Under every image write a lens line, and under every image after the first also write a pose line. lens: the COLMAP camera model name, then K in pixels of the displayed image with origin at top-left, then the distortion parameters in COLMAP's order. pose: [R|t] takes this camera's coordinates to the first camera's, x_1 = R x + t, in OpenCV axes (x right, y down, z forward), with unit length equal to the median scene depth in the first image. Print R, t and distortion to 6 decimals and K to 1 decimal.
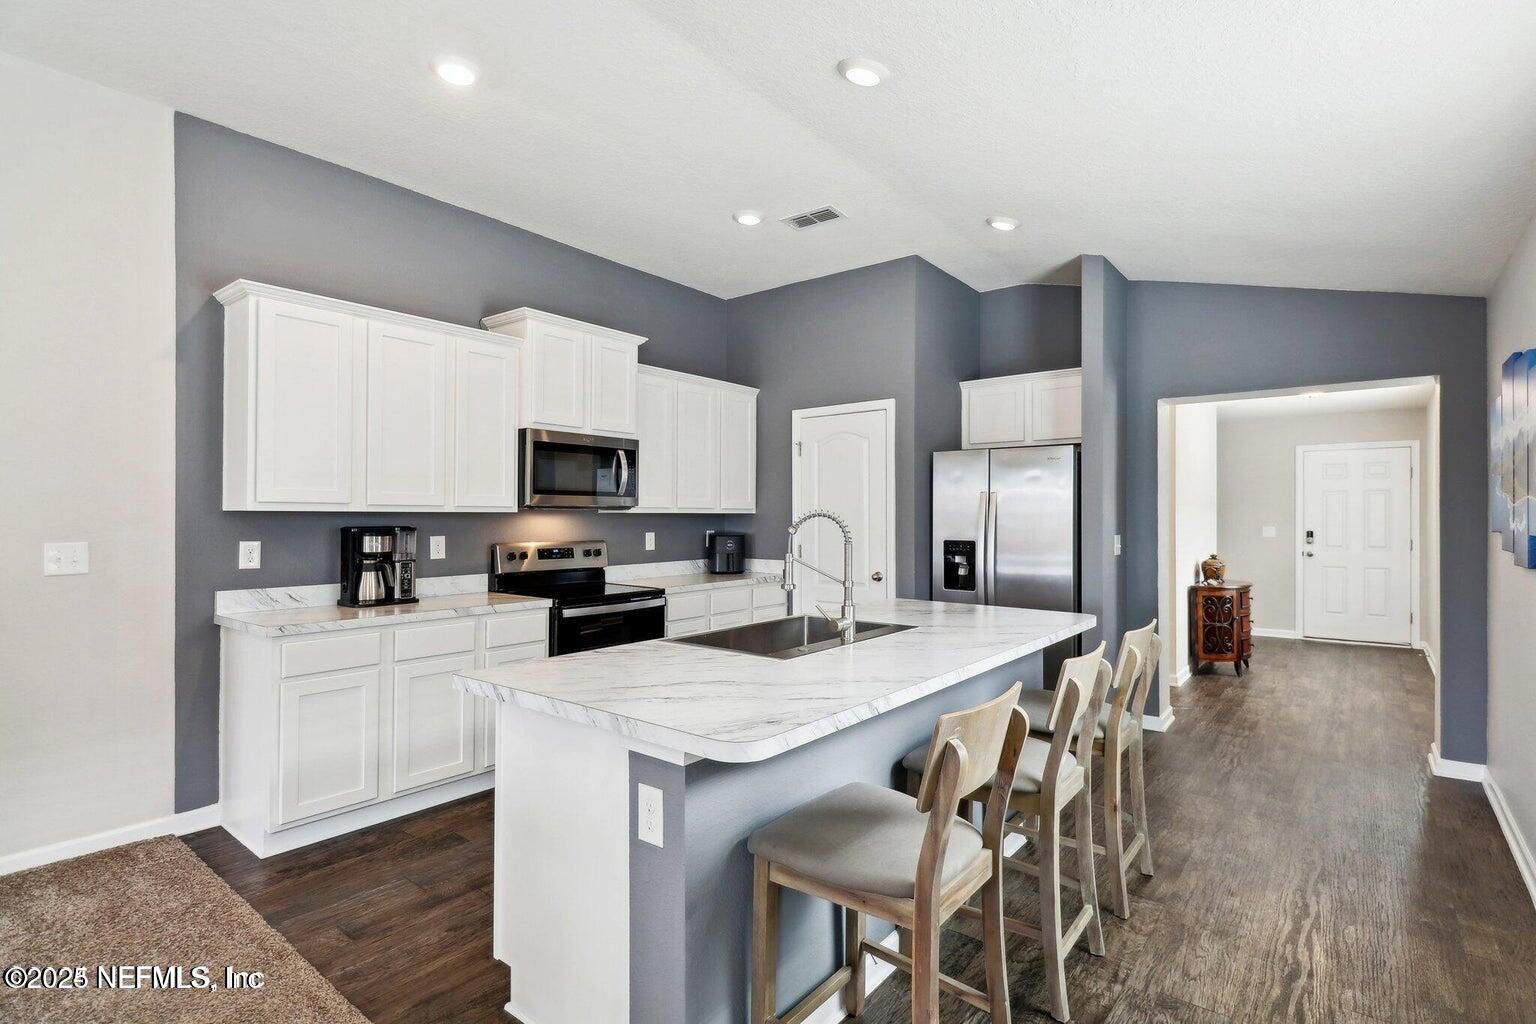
lens RADIAL K [[744.4, 0, 811.9], [0, 744.4, 515.4], [0, 0, 1]] dist [0.001247, 0.000314]
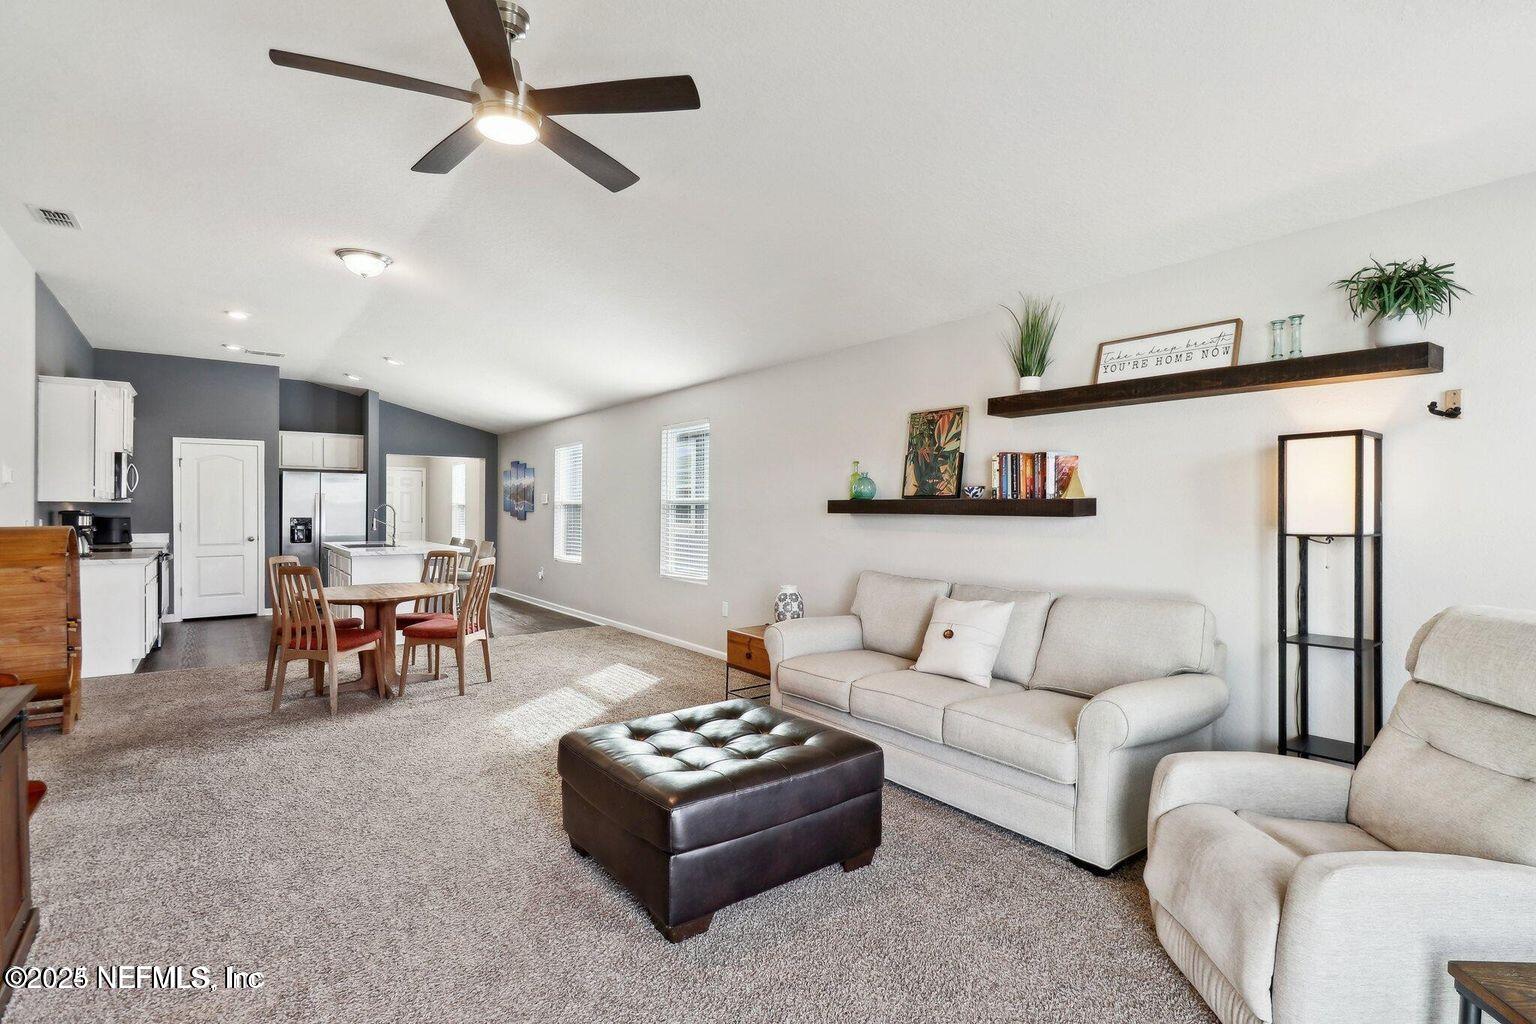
lens RADIAL K [[708.6, 0, 775.0], [0, 708.6, 507.7], [0, 0, 1]] dist [0.000132, -0.000164]
pose [[0.261024, 0.002535, 0.965329, -1.282328], [-0.009389, 0.999956, -0.000088, -0.004615], [-0.965287, -0.009040, 0.261036, -0.687682]]
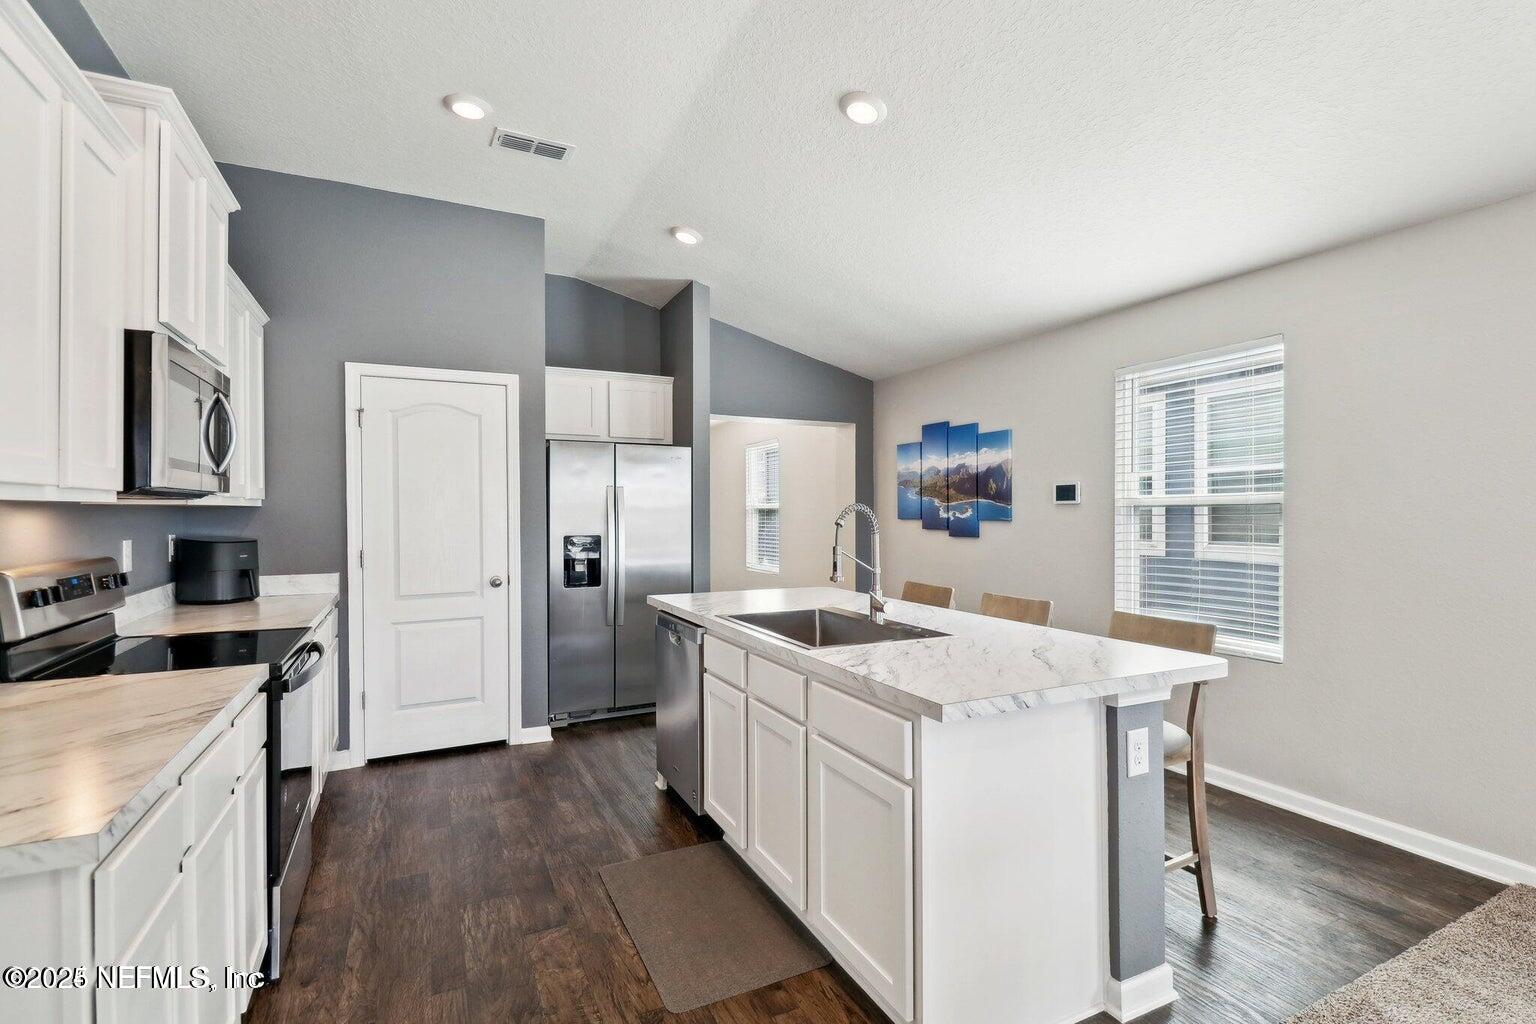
lens RADIAL K [[744.4, 0, 811.9], [0, 744.4, 515.4], [0, 0, 1]] dist [0.001247, 0.000314]
pose [[0.434988, -0.003933, 0.900428, -0.538419], [-0.003202, 0.999977, 0.005915, 0.000532], [-0.900431, -0.005456, 0.434965, 0.326689]]
